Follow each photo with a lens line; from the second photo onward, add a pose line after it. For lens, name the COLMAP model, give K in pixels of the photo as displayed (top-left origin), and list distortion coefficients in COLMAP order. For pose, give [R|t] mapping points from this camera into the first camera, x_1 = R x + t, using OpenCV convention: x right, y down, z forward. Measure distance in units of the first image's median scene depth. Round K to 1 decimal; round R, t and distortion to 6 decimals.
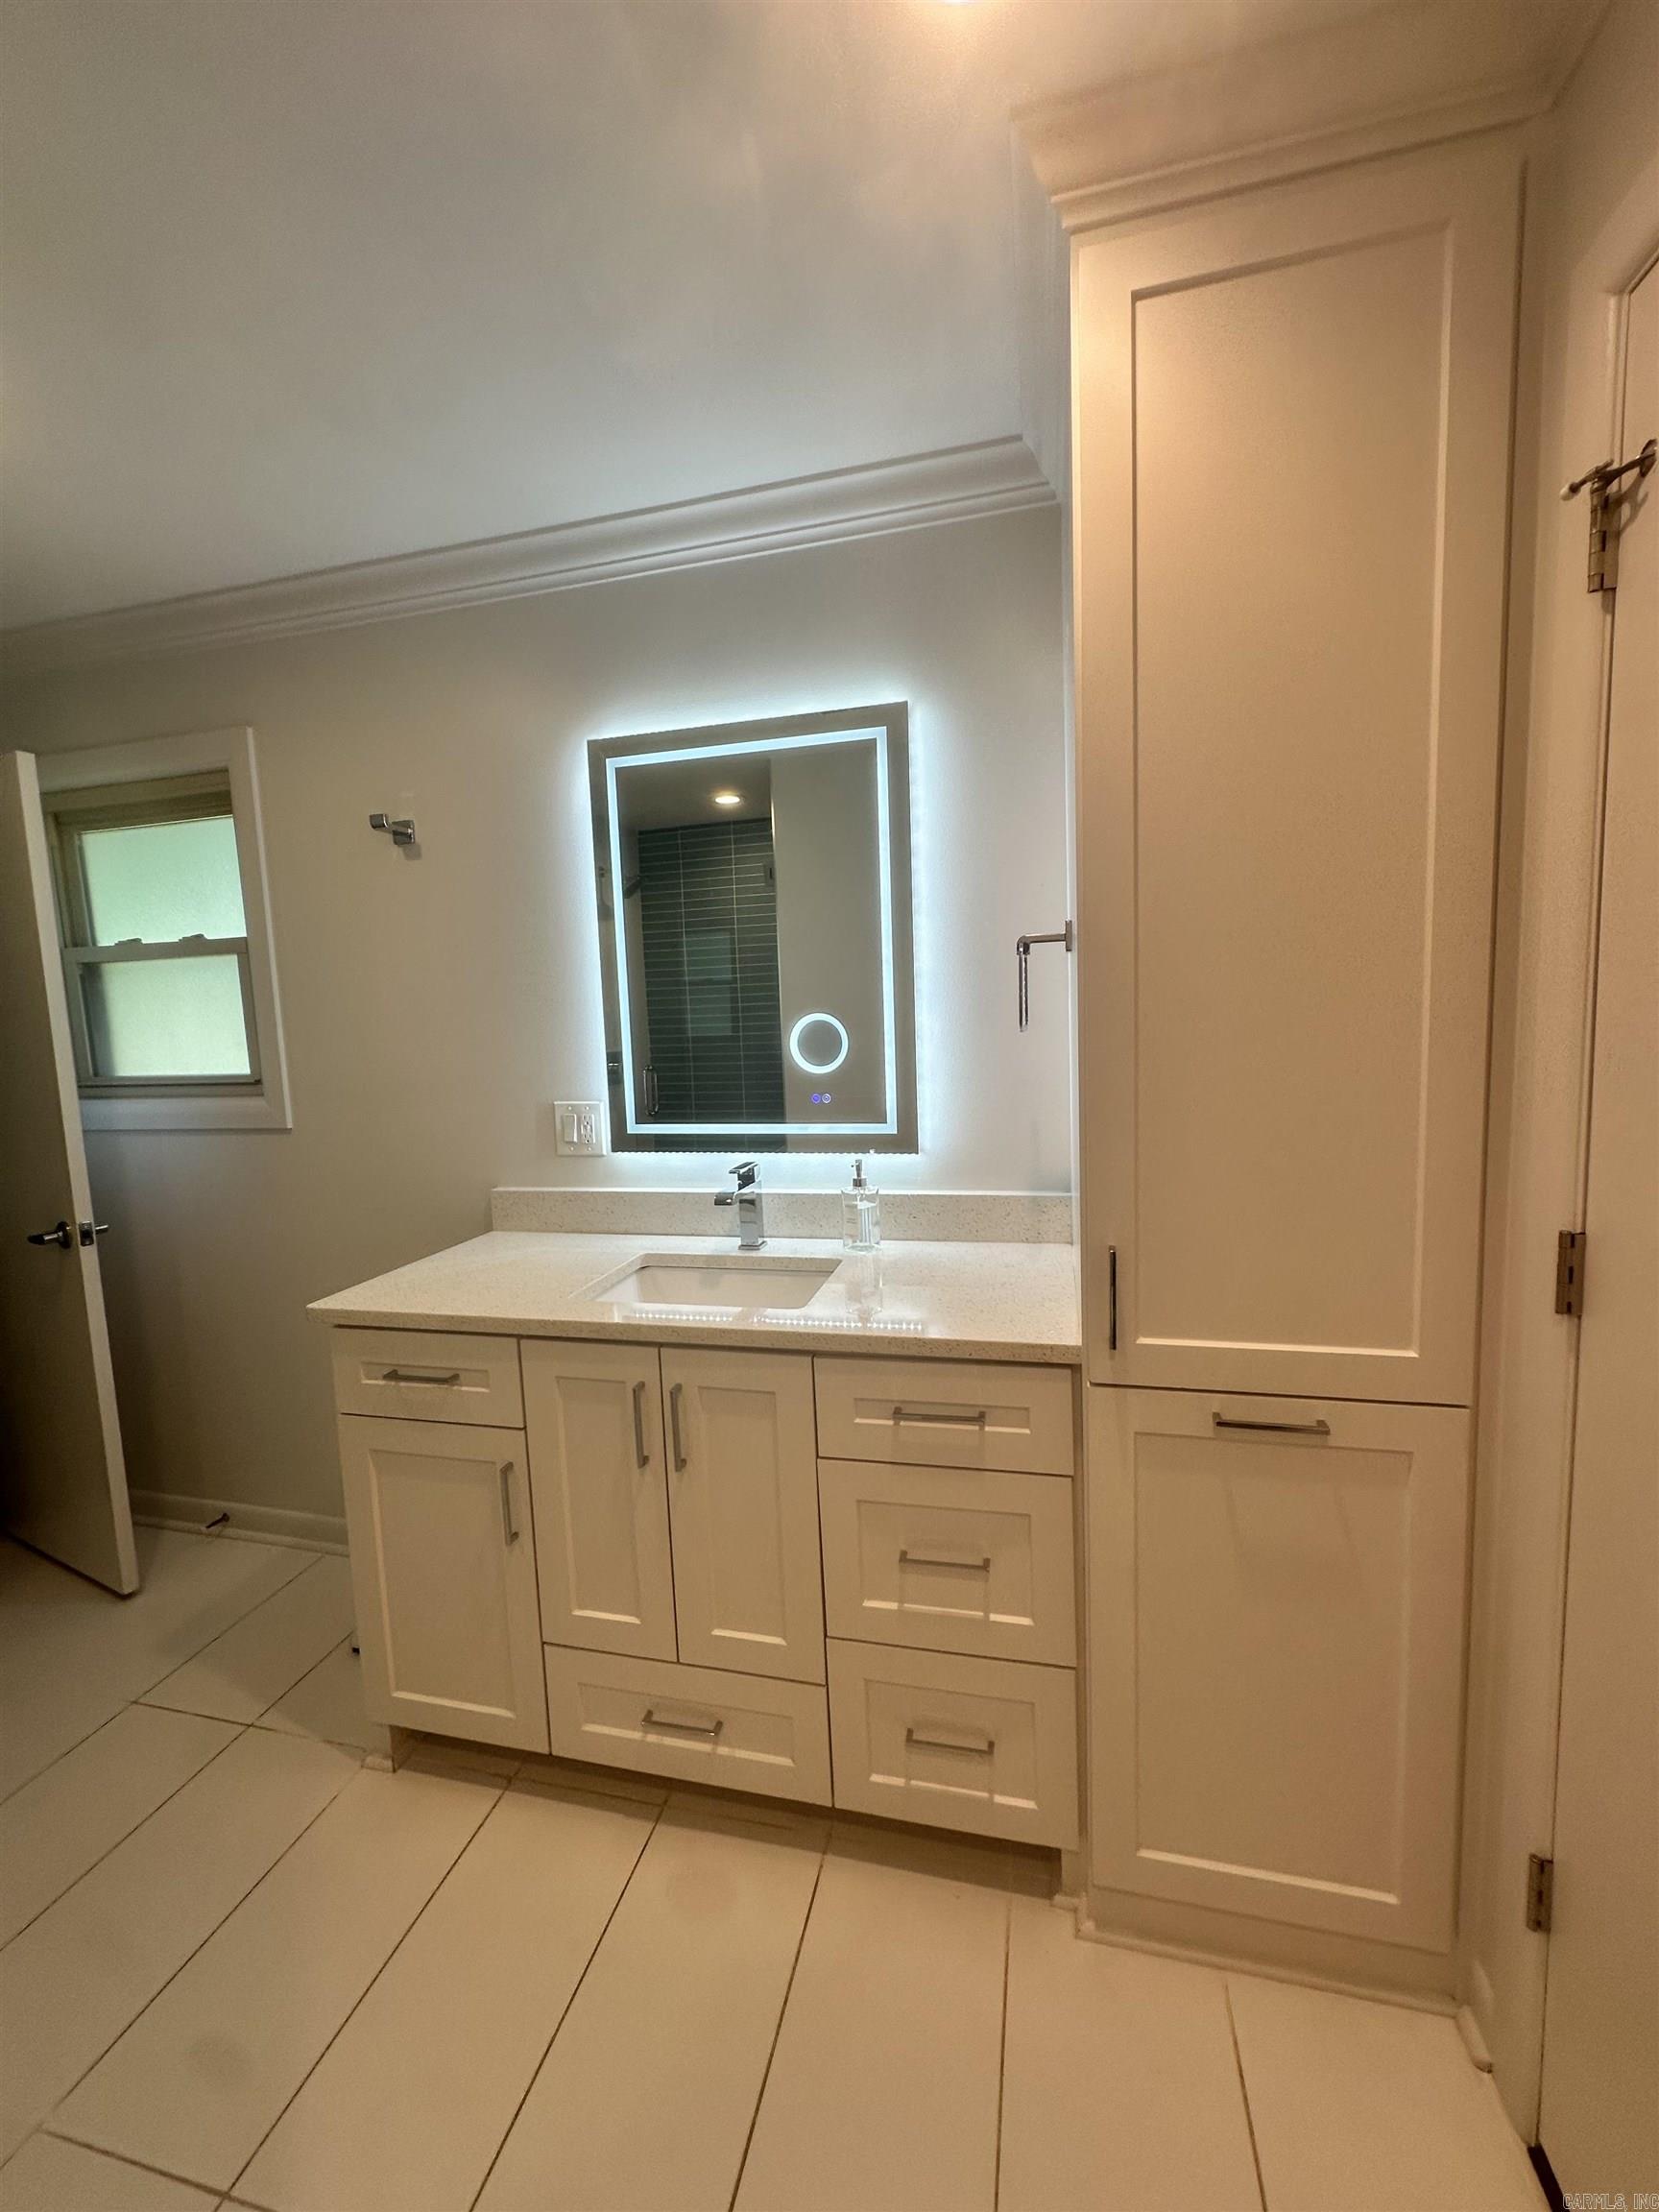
lens RADIAL K [[878.3, 0, 829.7], [0, 878.3, 1100.5], [0, 0, 1]] dist [-0.013560, -0.000121]
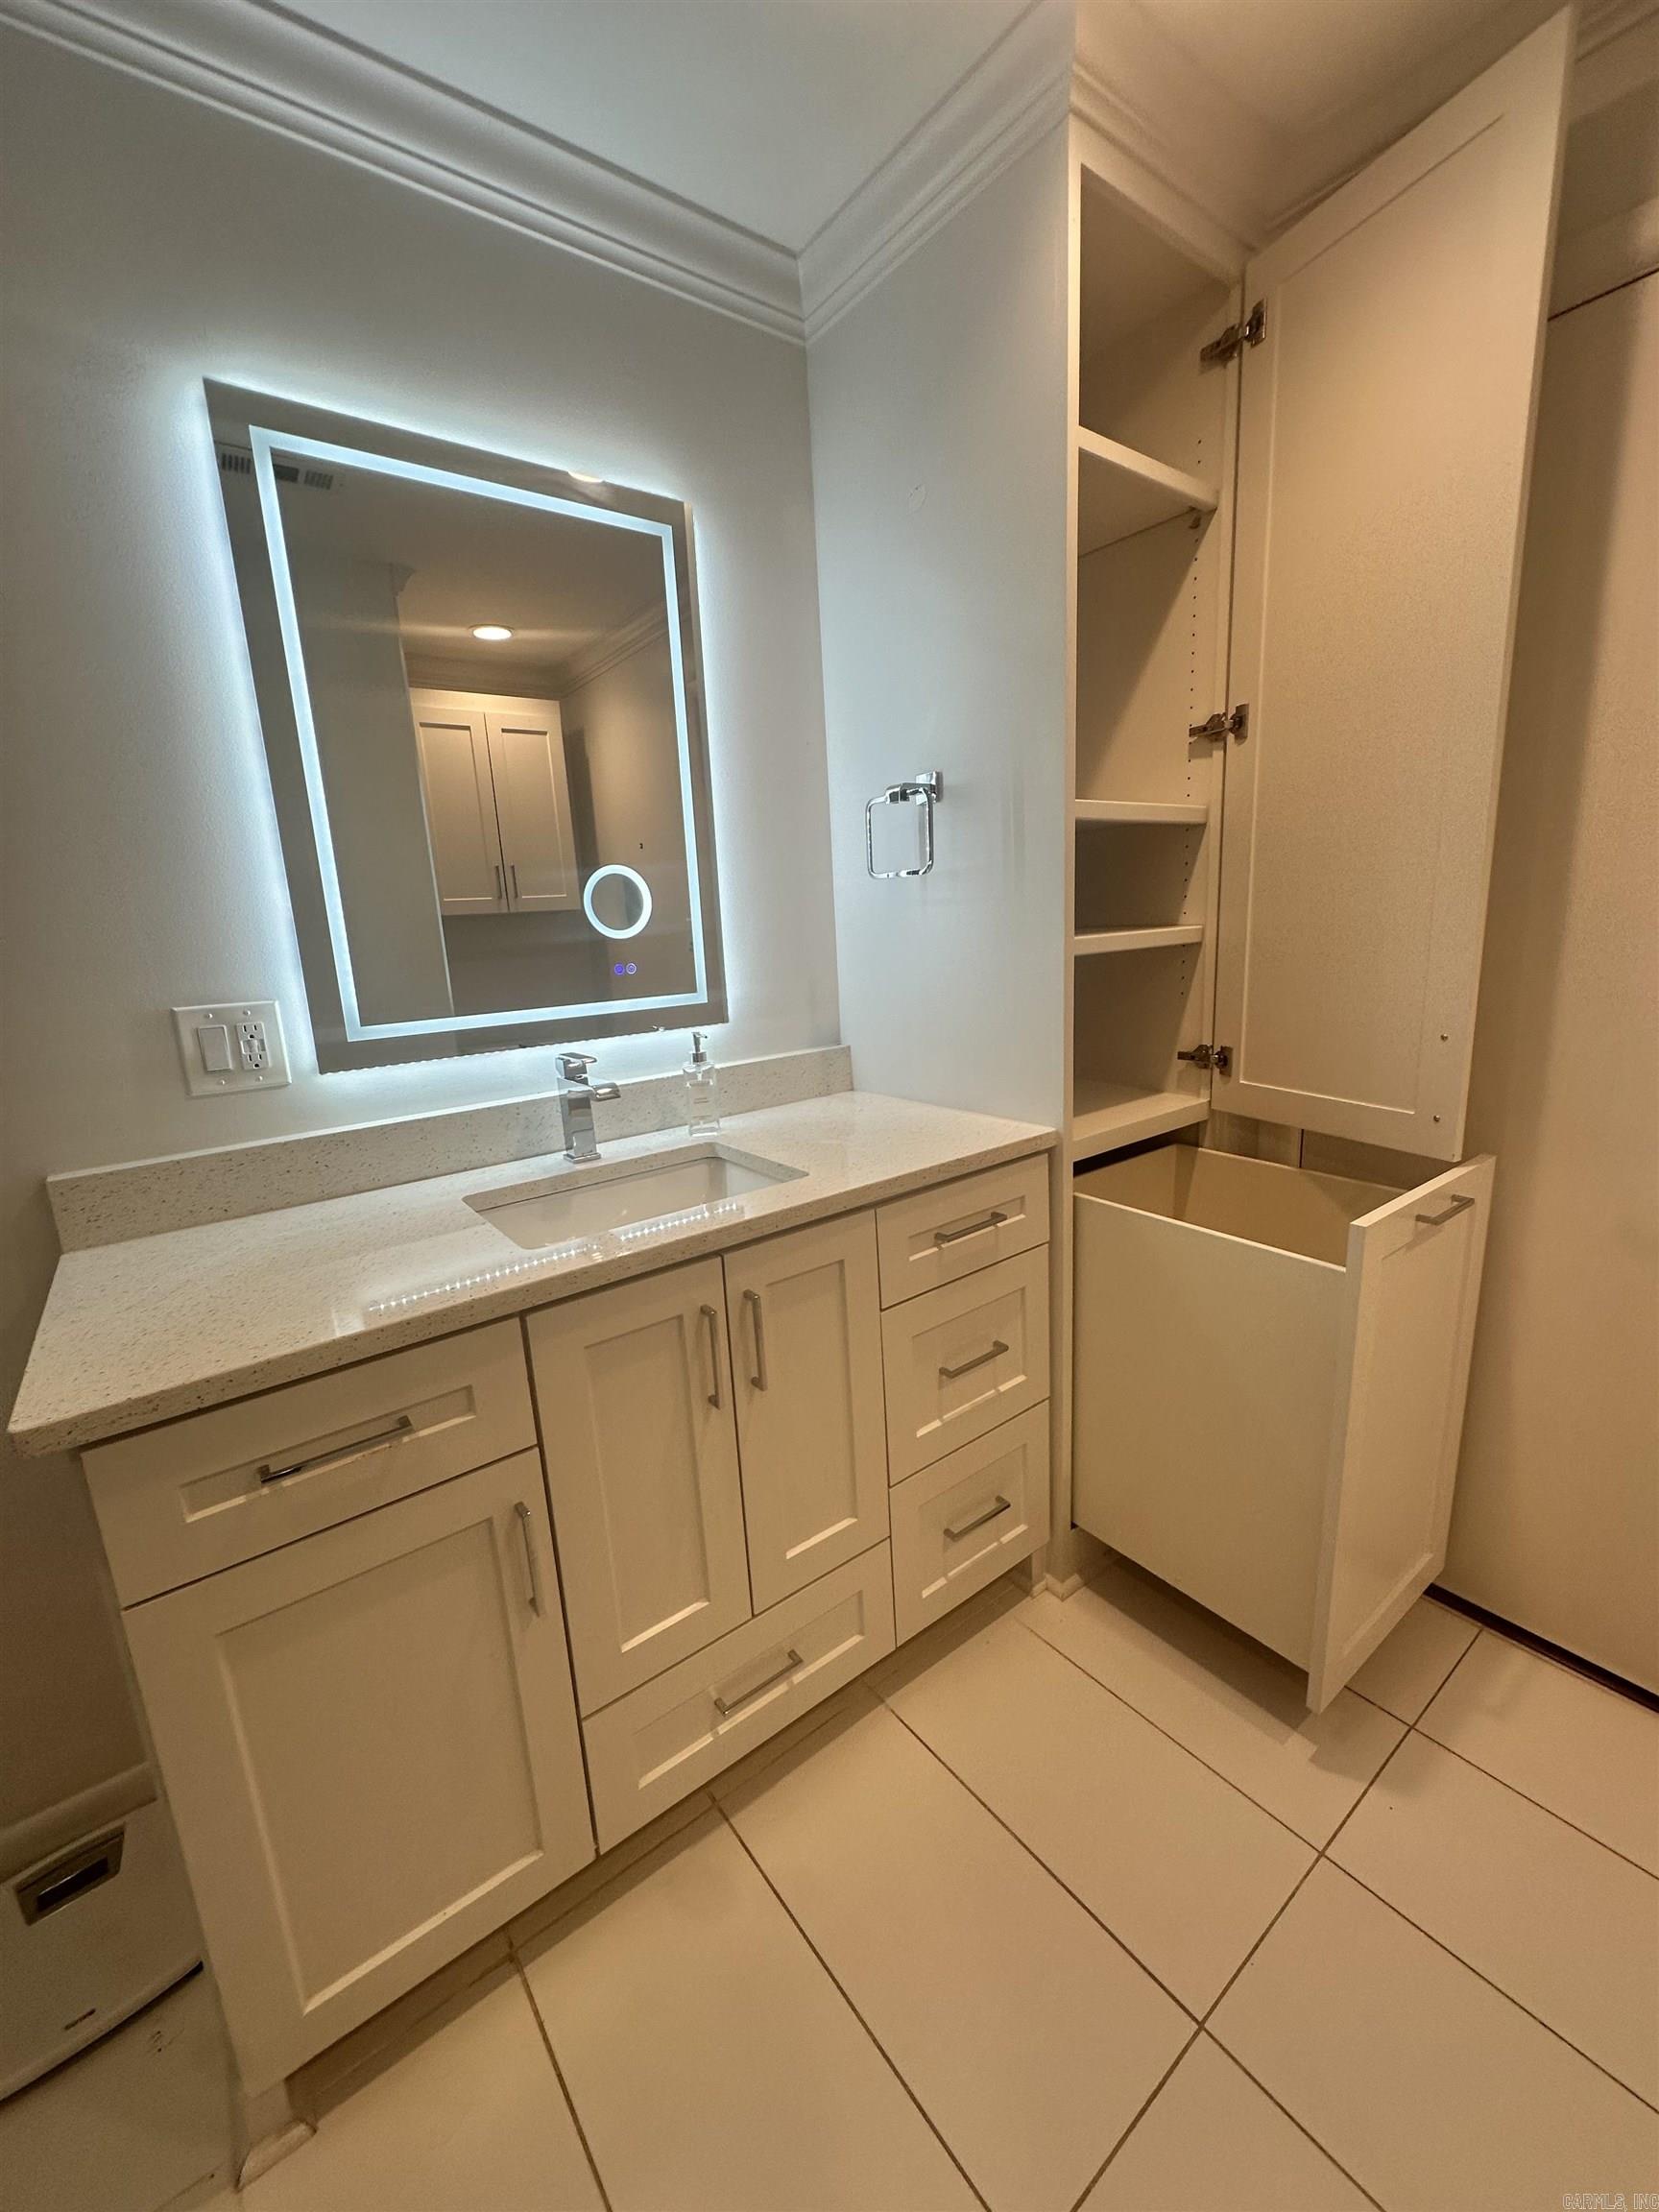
lens RADIAL K [[876.3, 0, 834.8], [0, 876.3, 1107.1], [0, 0, 1]] dist [-0.012680, -0.000072]
pose [[0.625404, -0.159205, 0.763887, -0.568071], [0.103629, 0.987239, 0.120913, 0.049687], [-0.773389, 0.003541, 0.633921, 0.327866]]
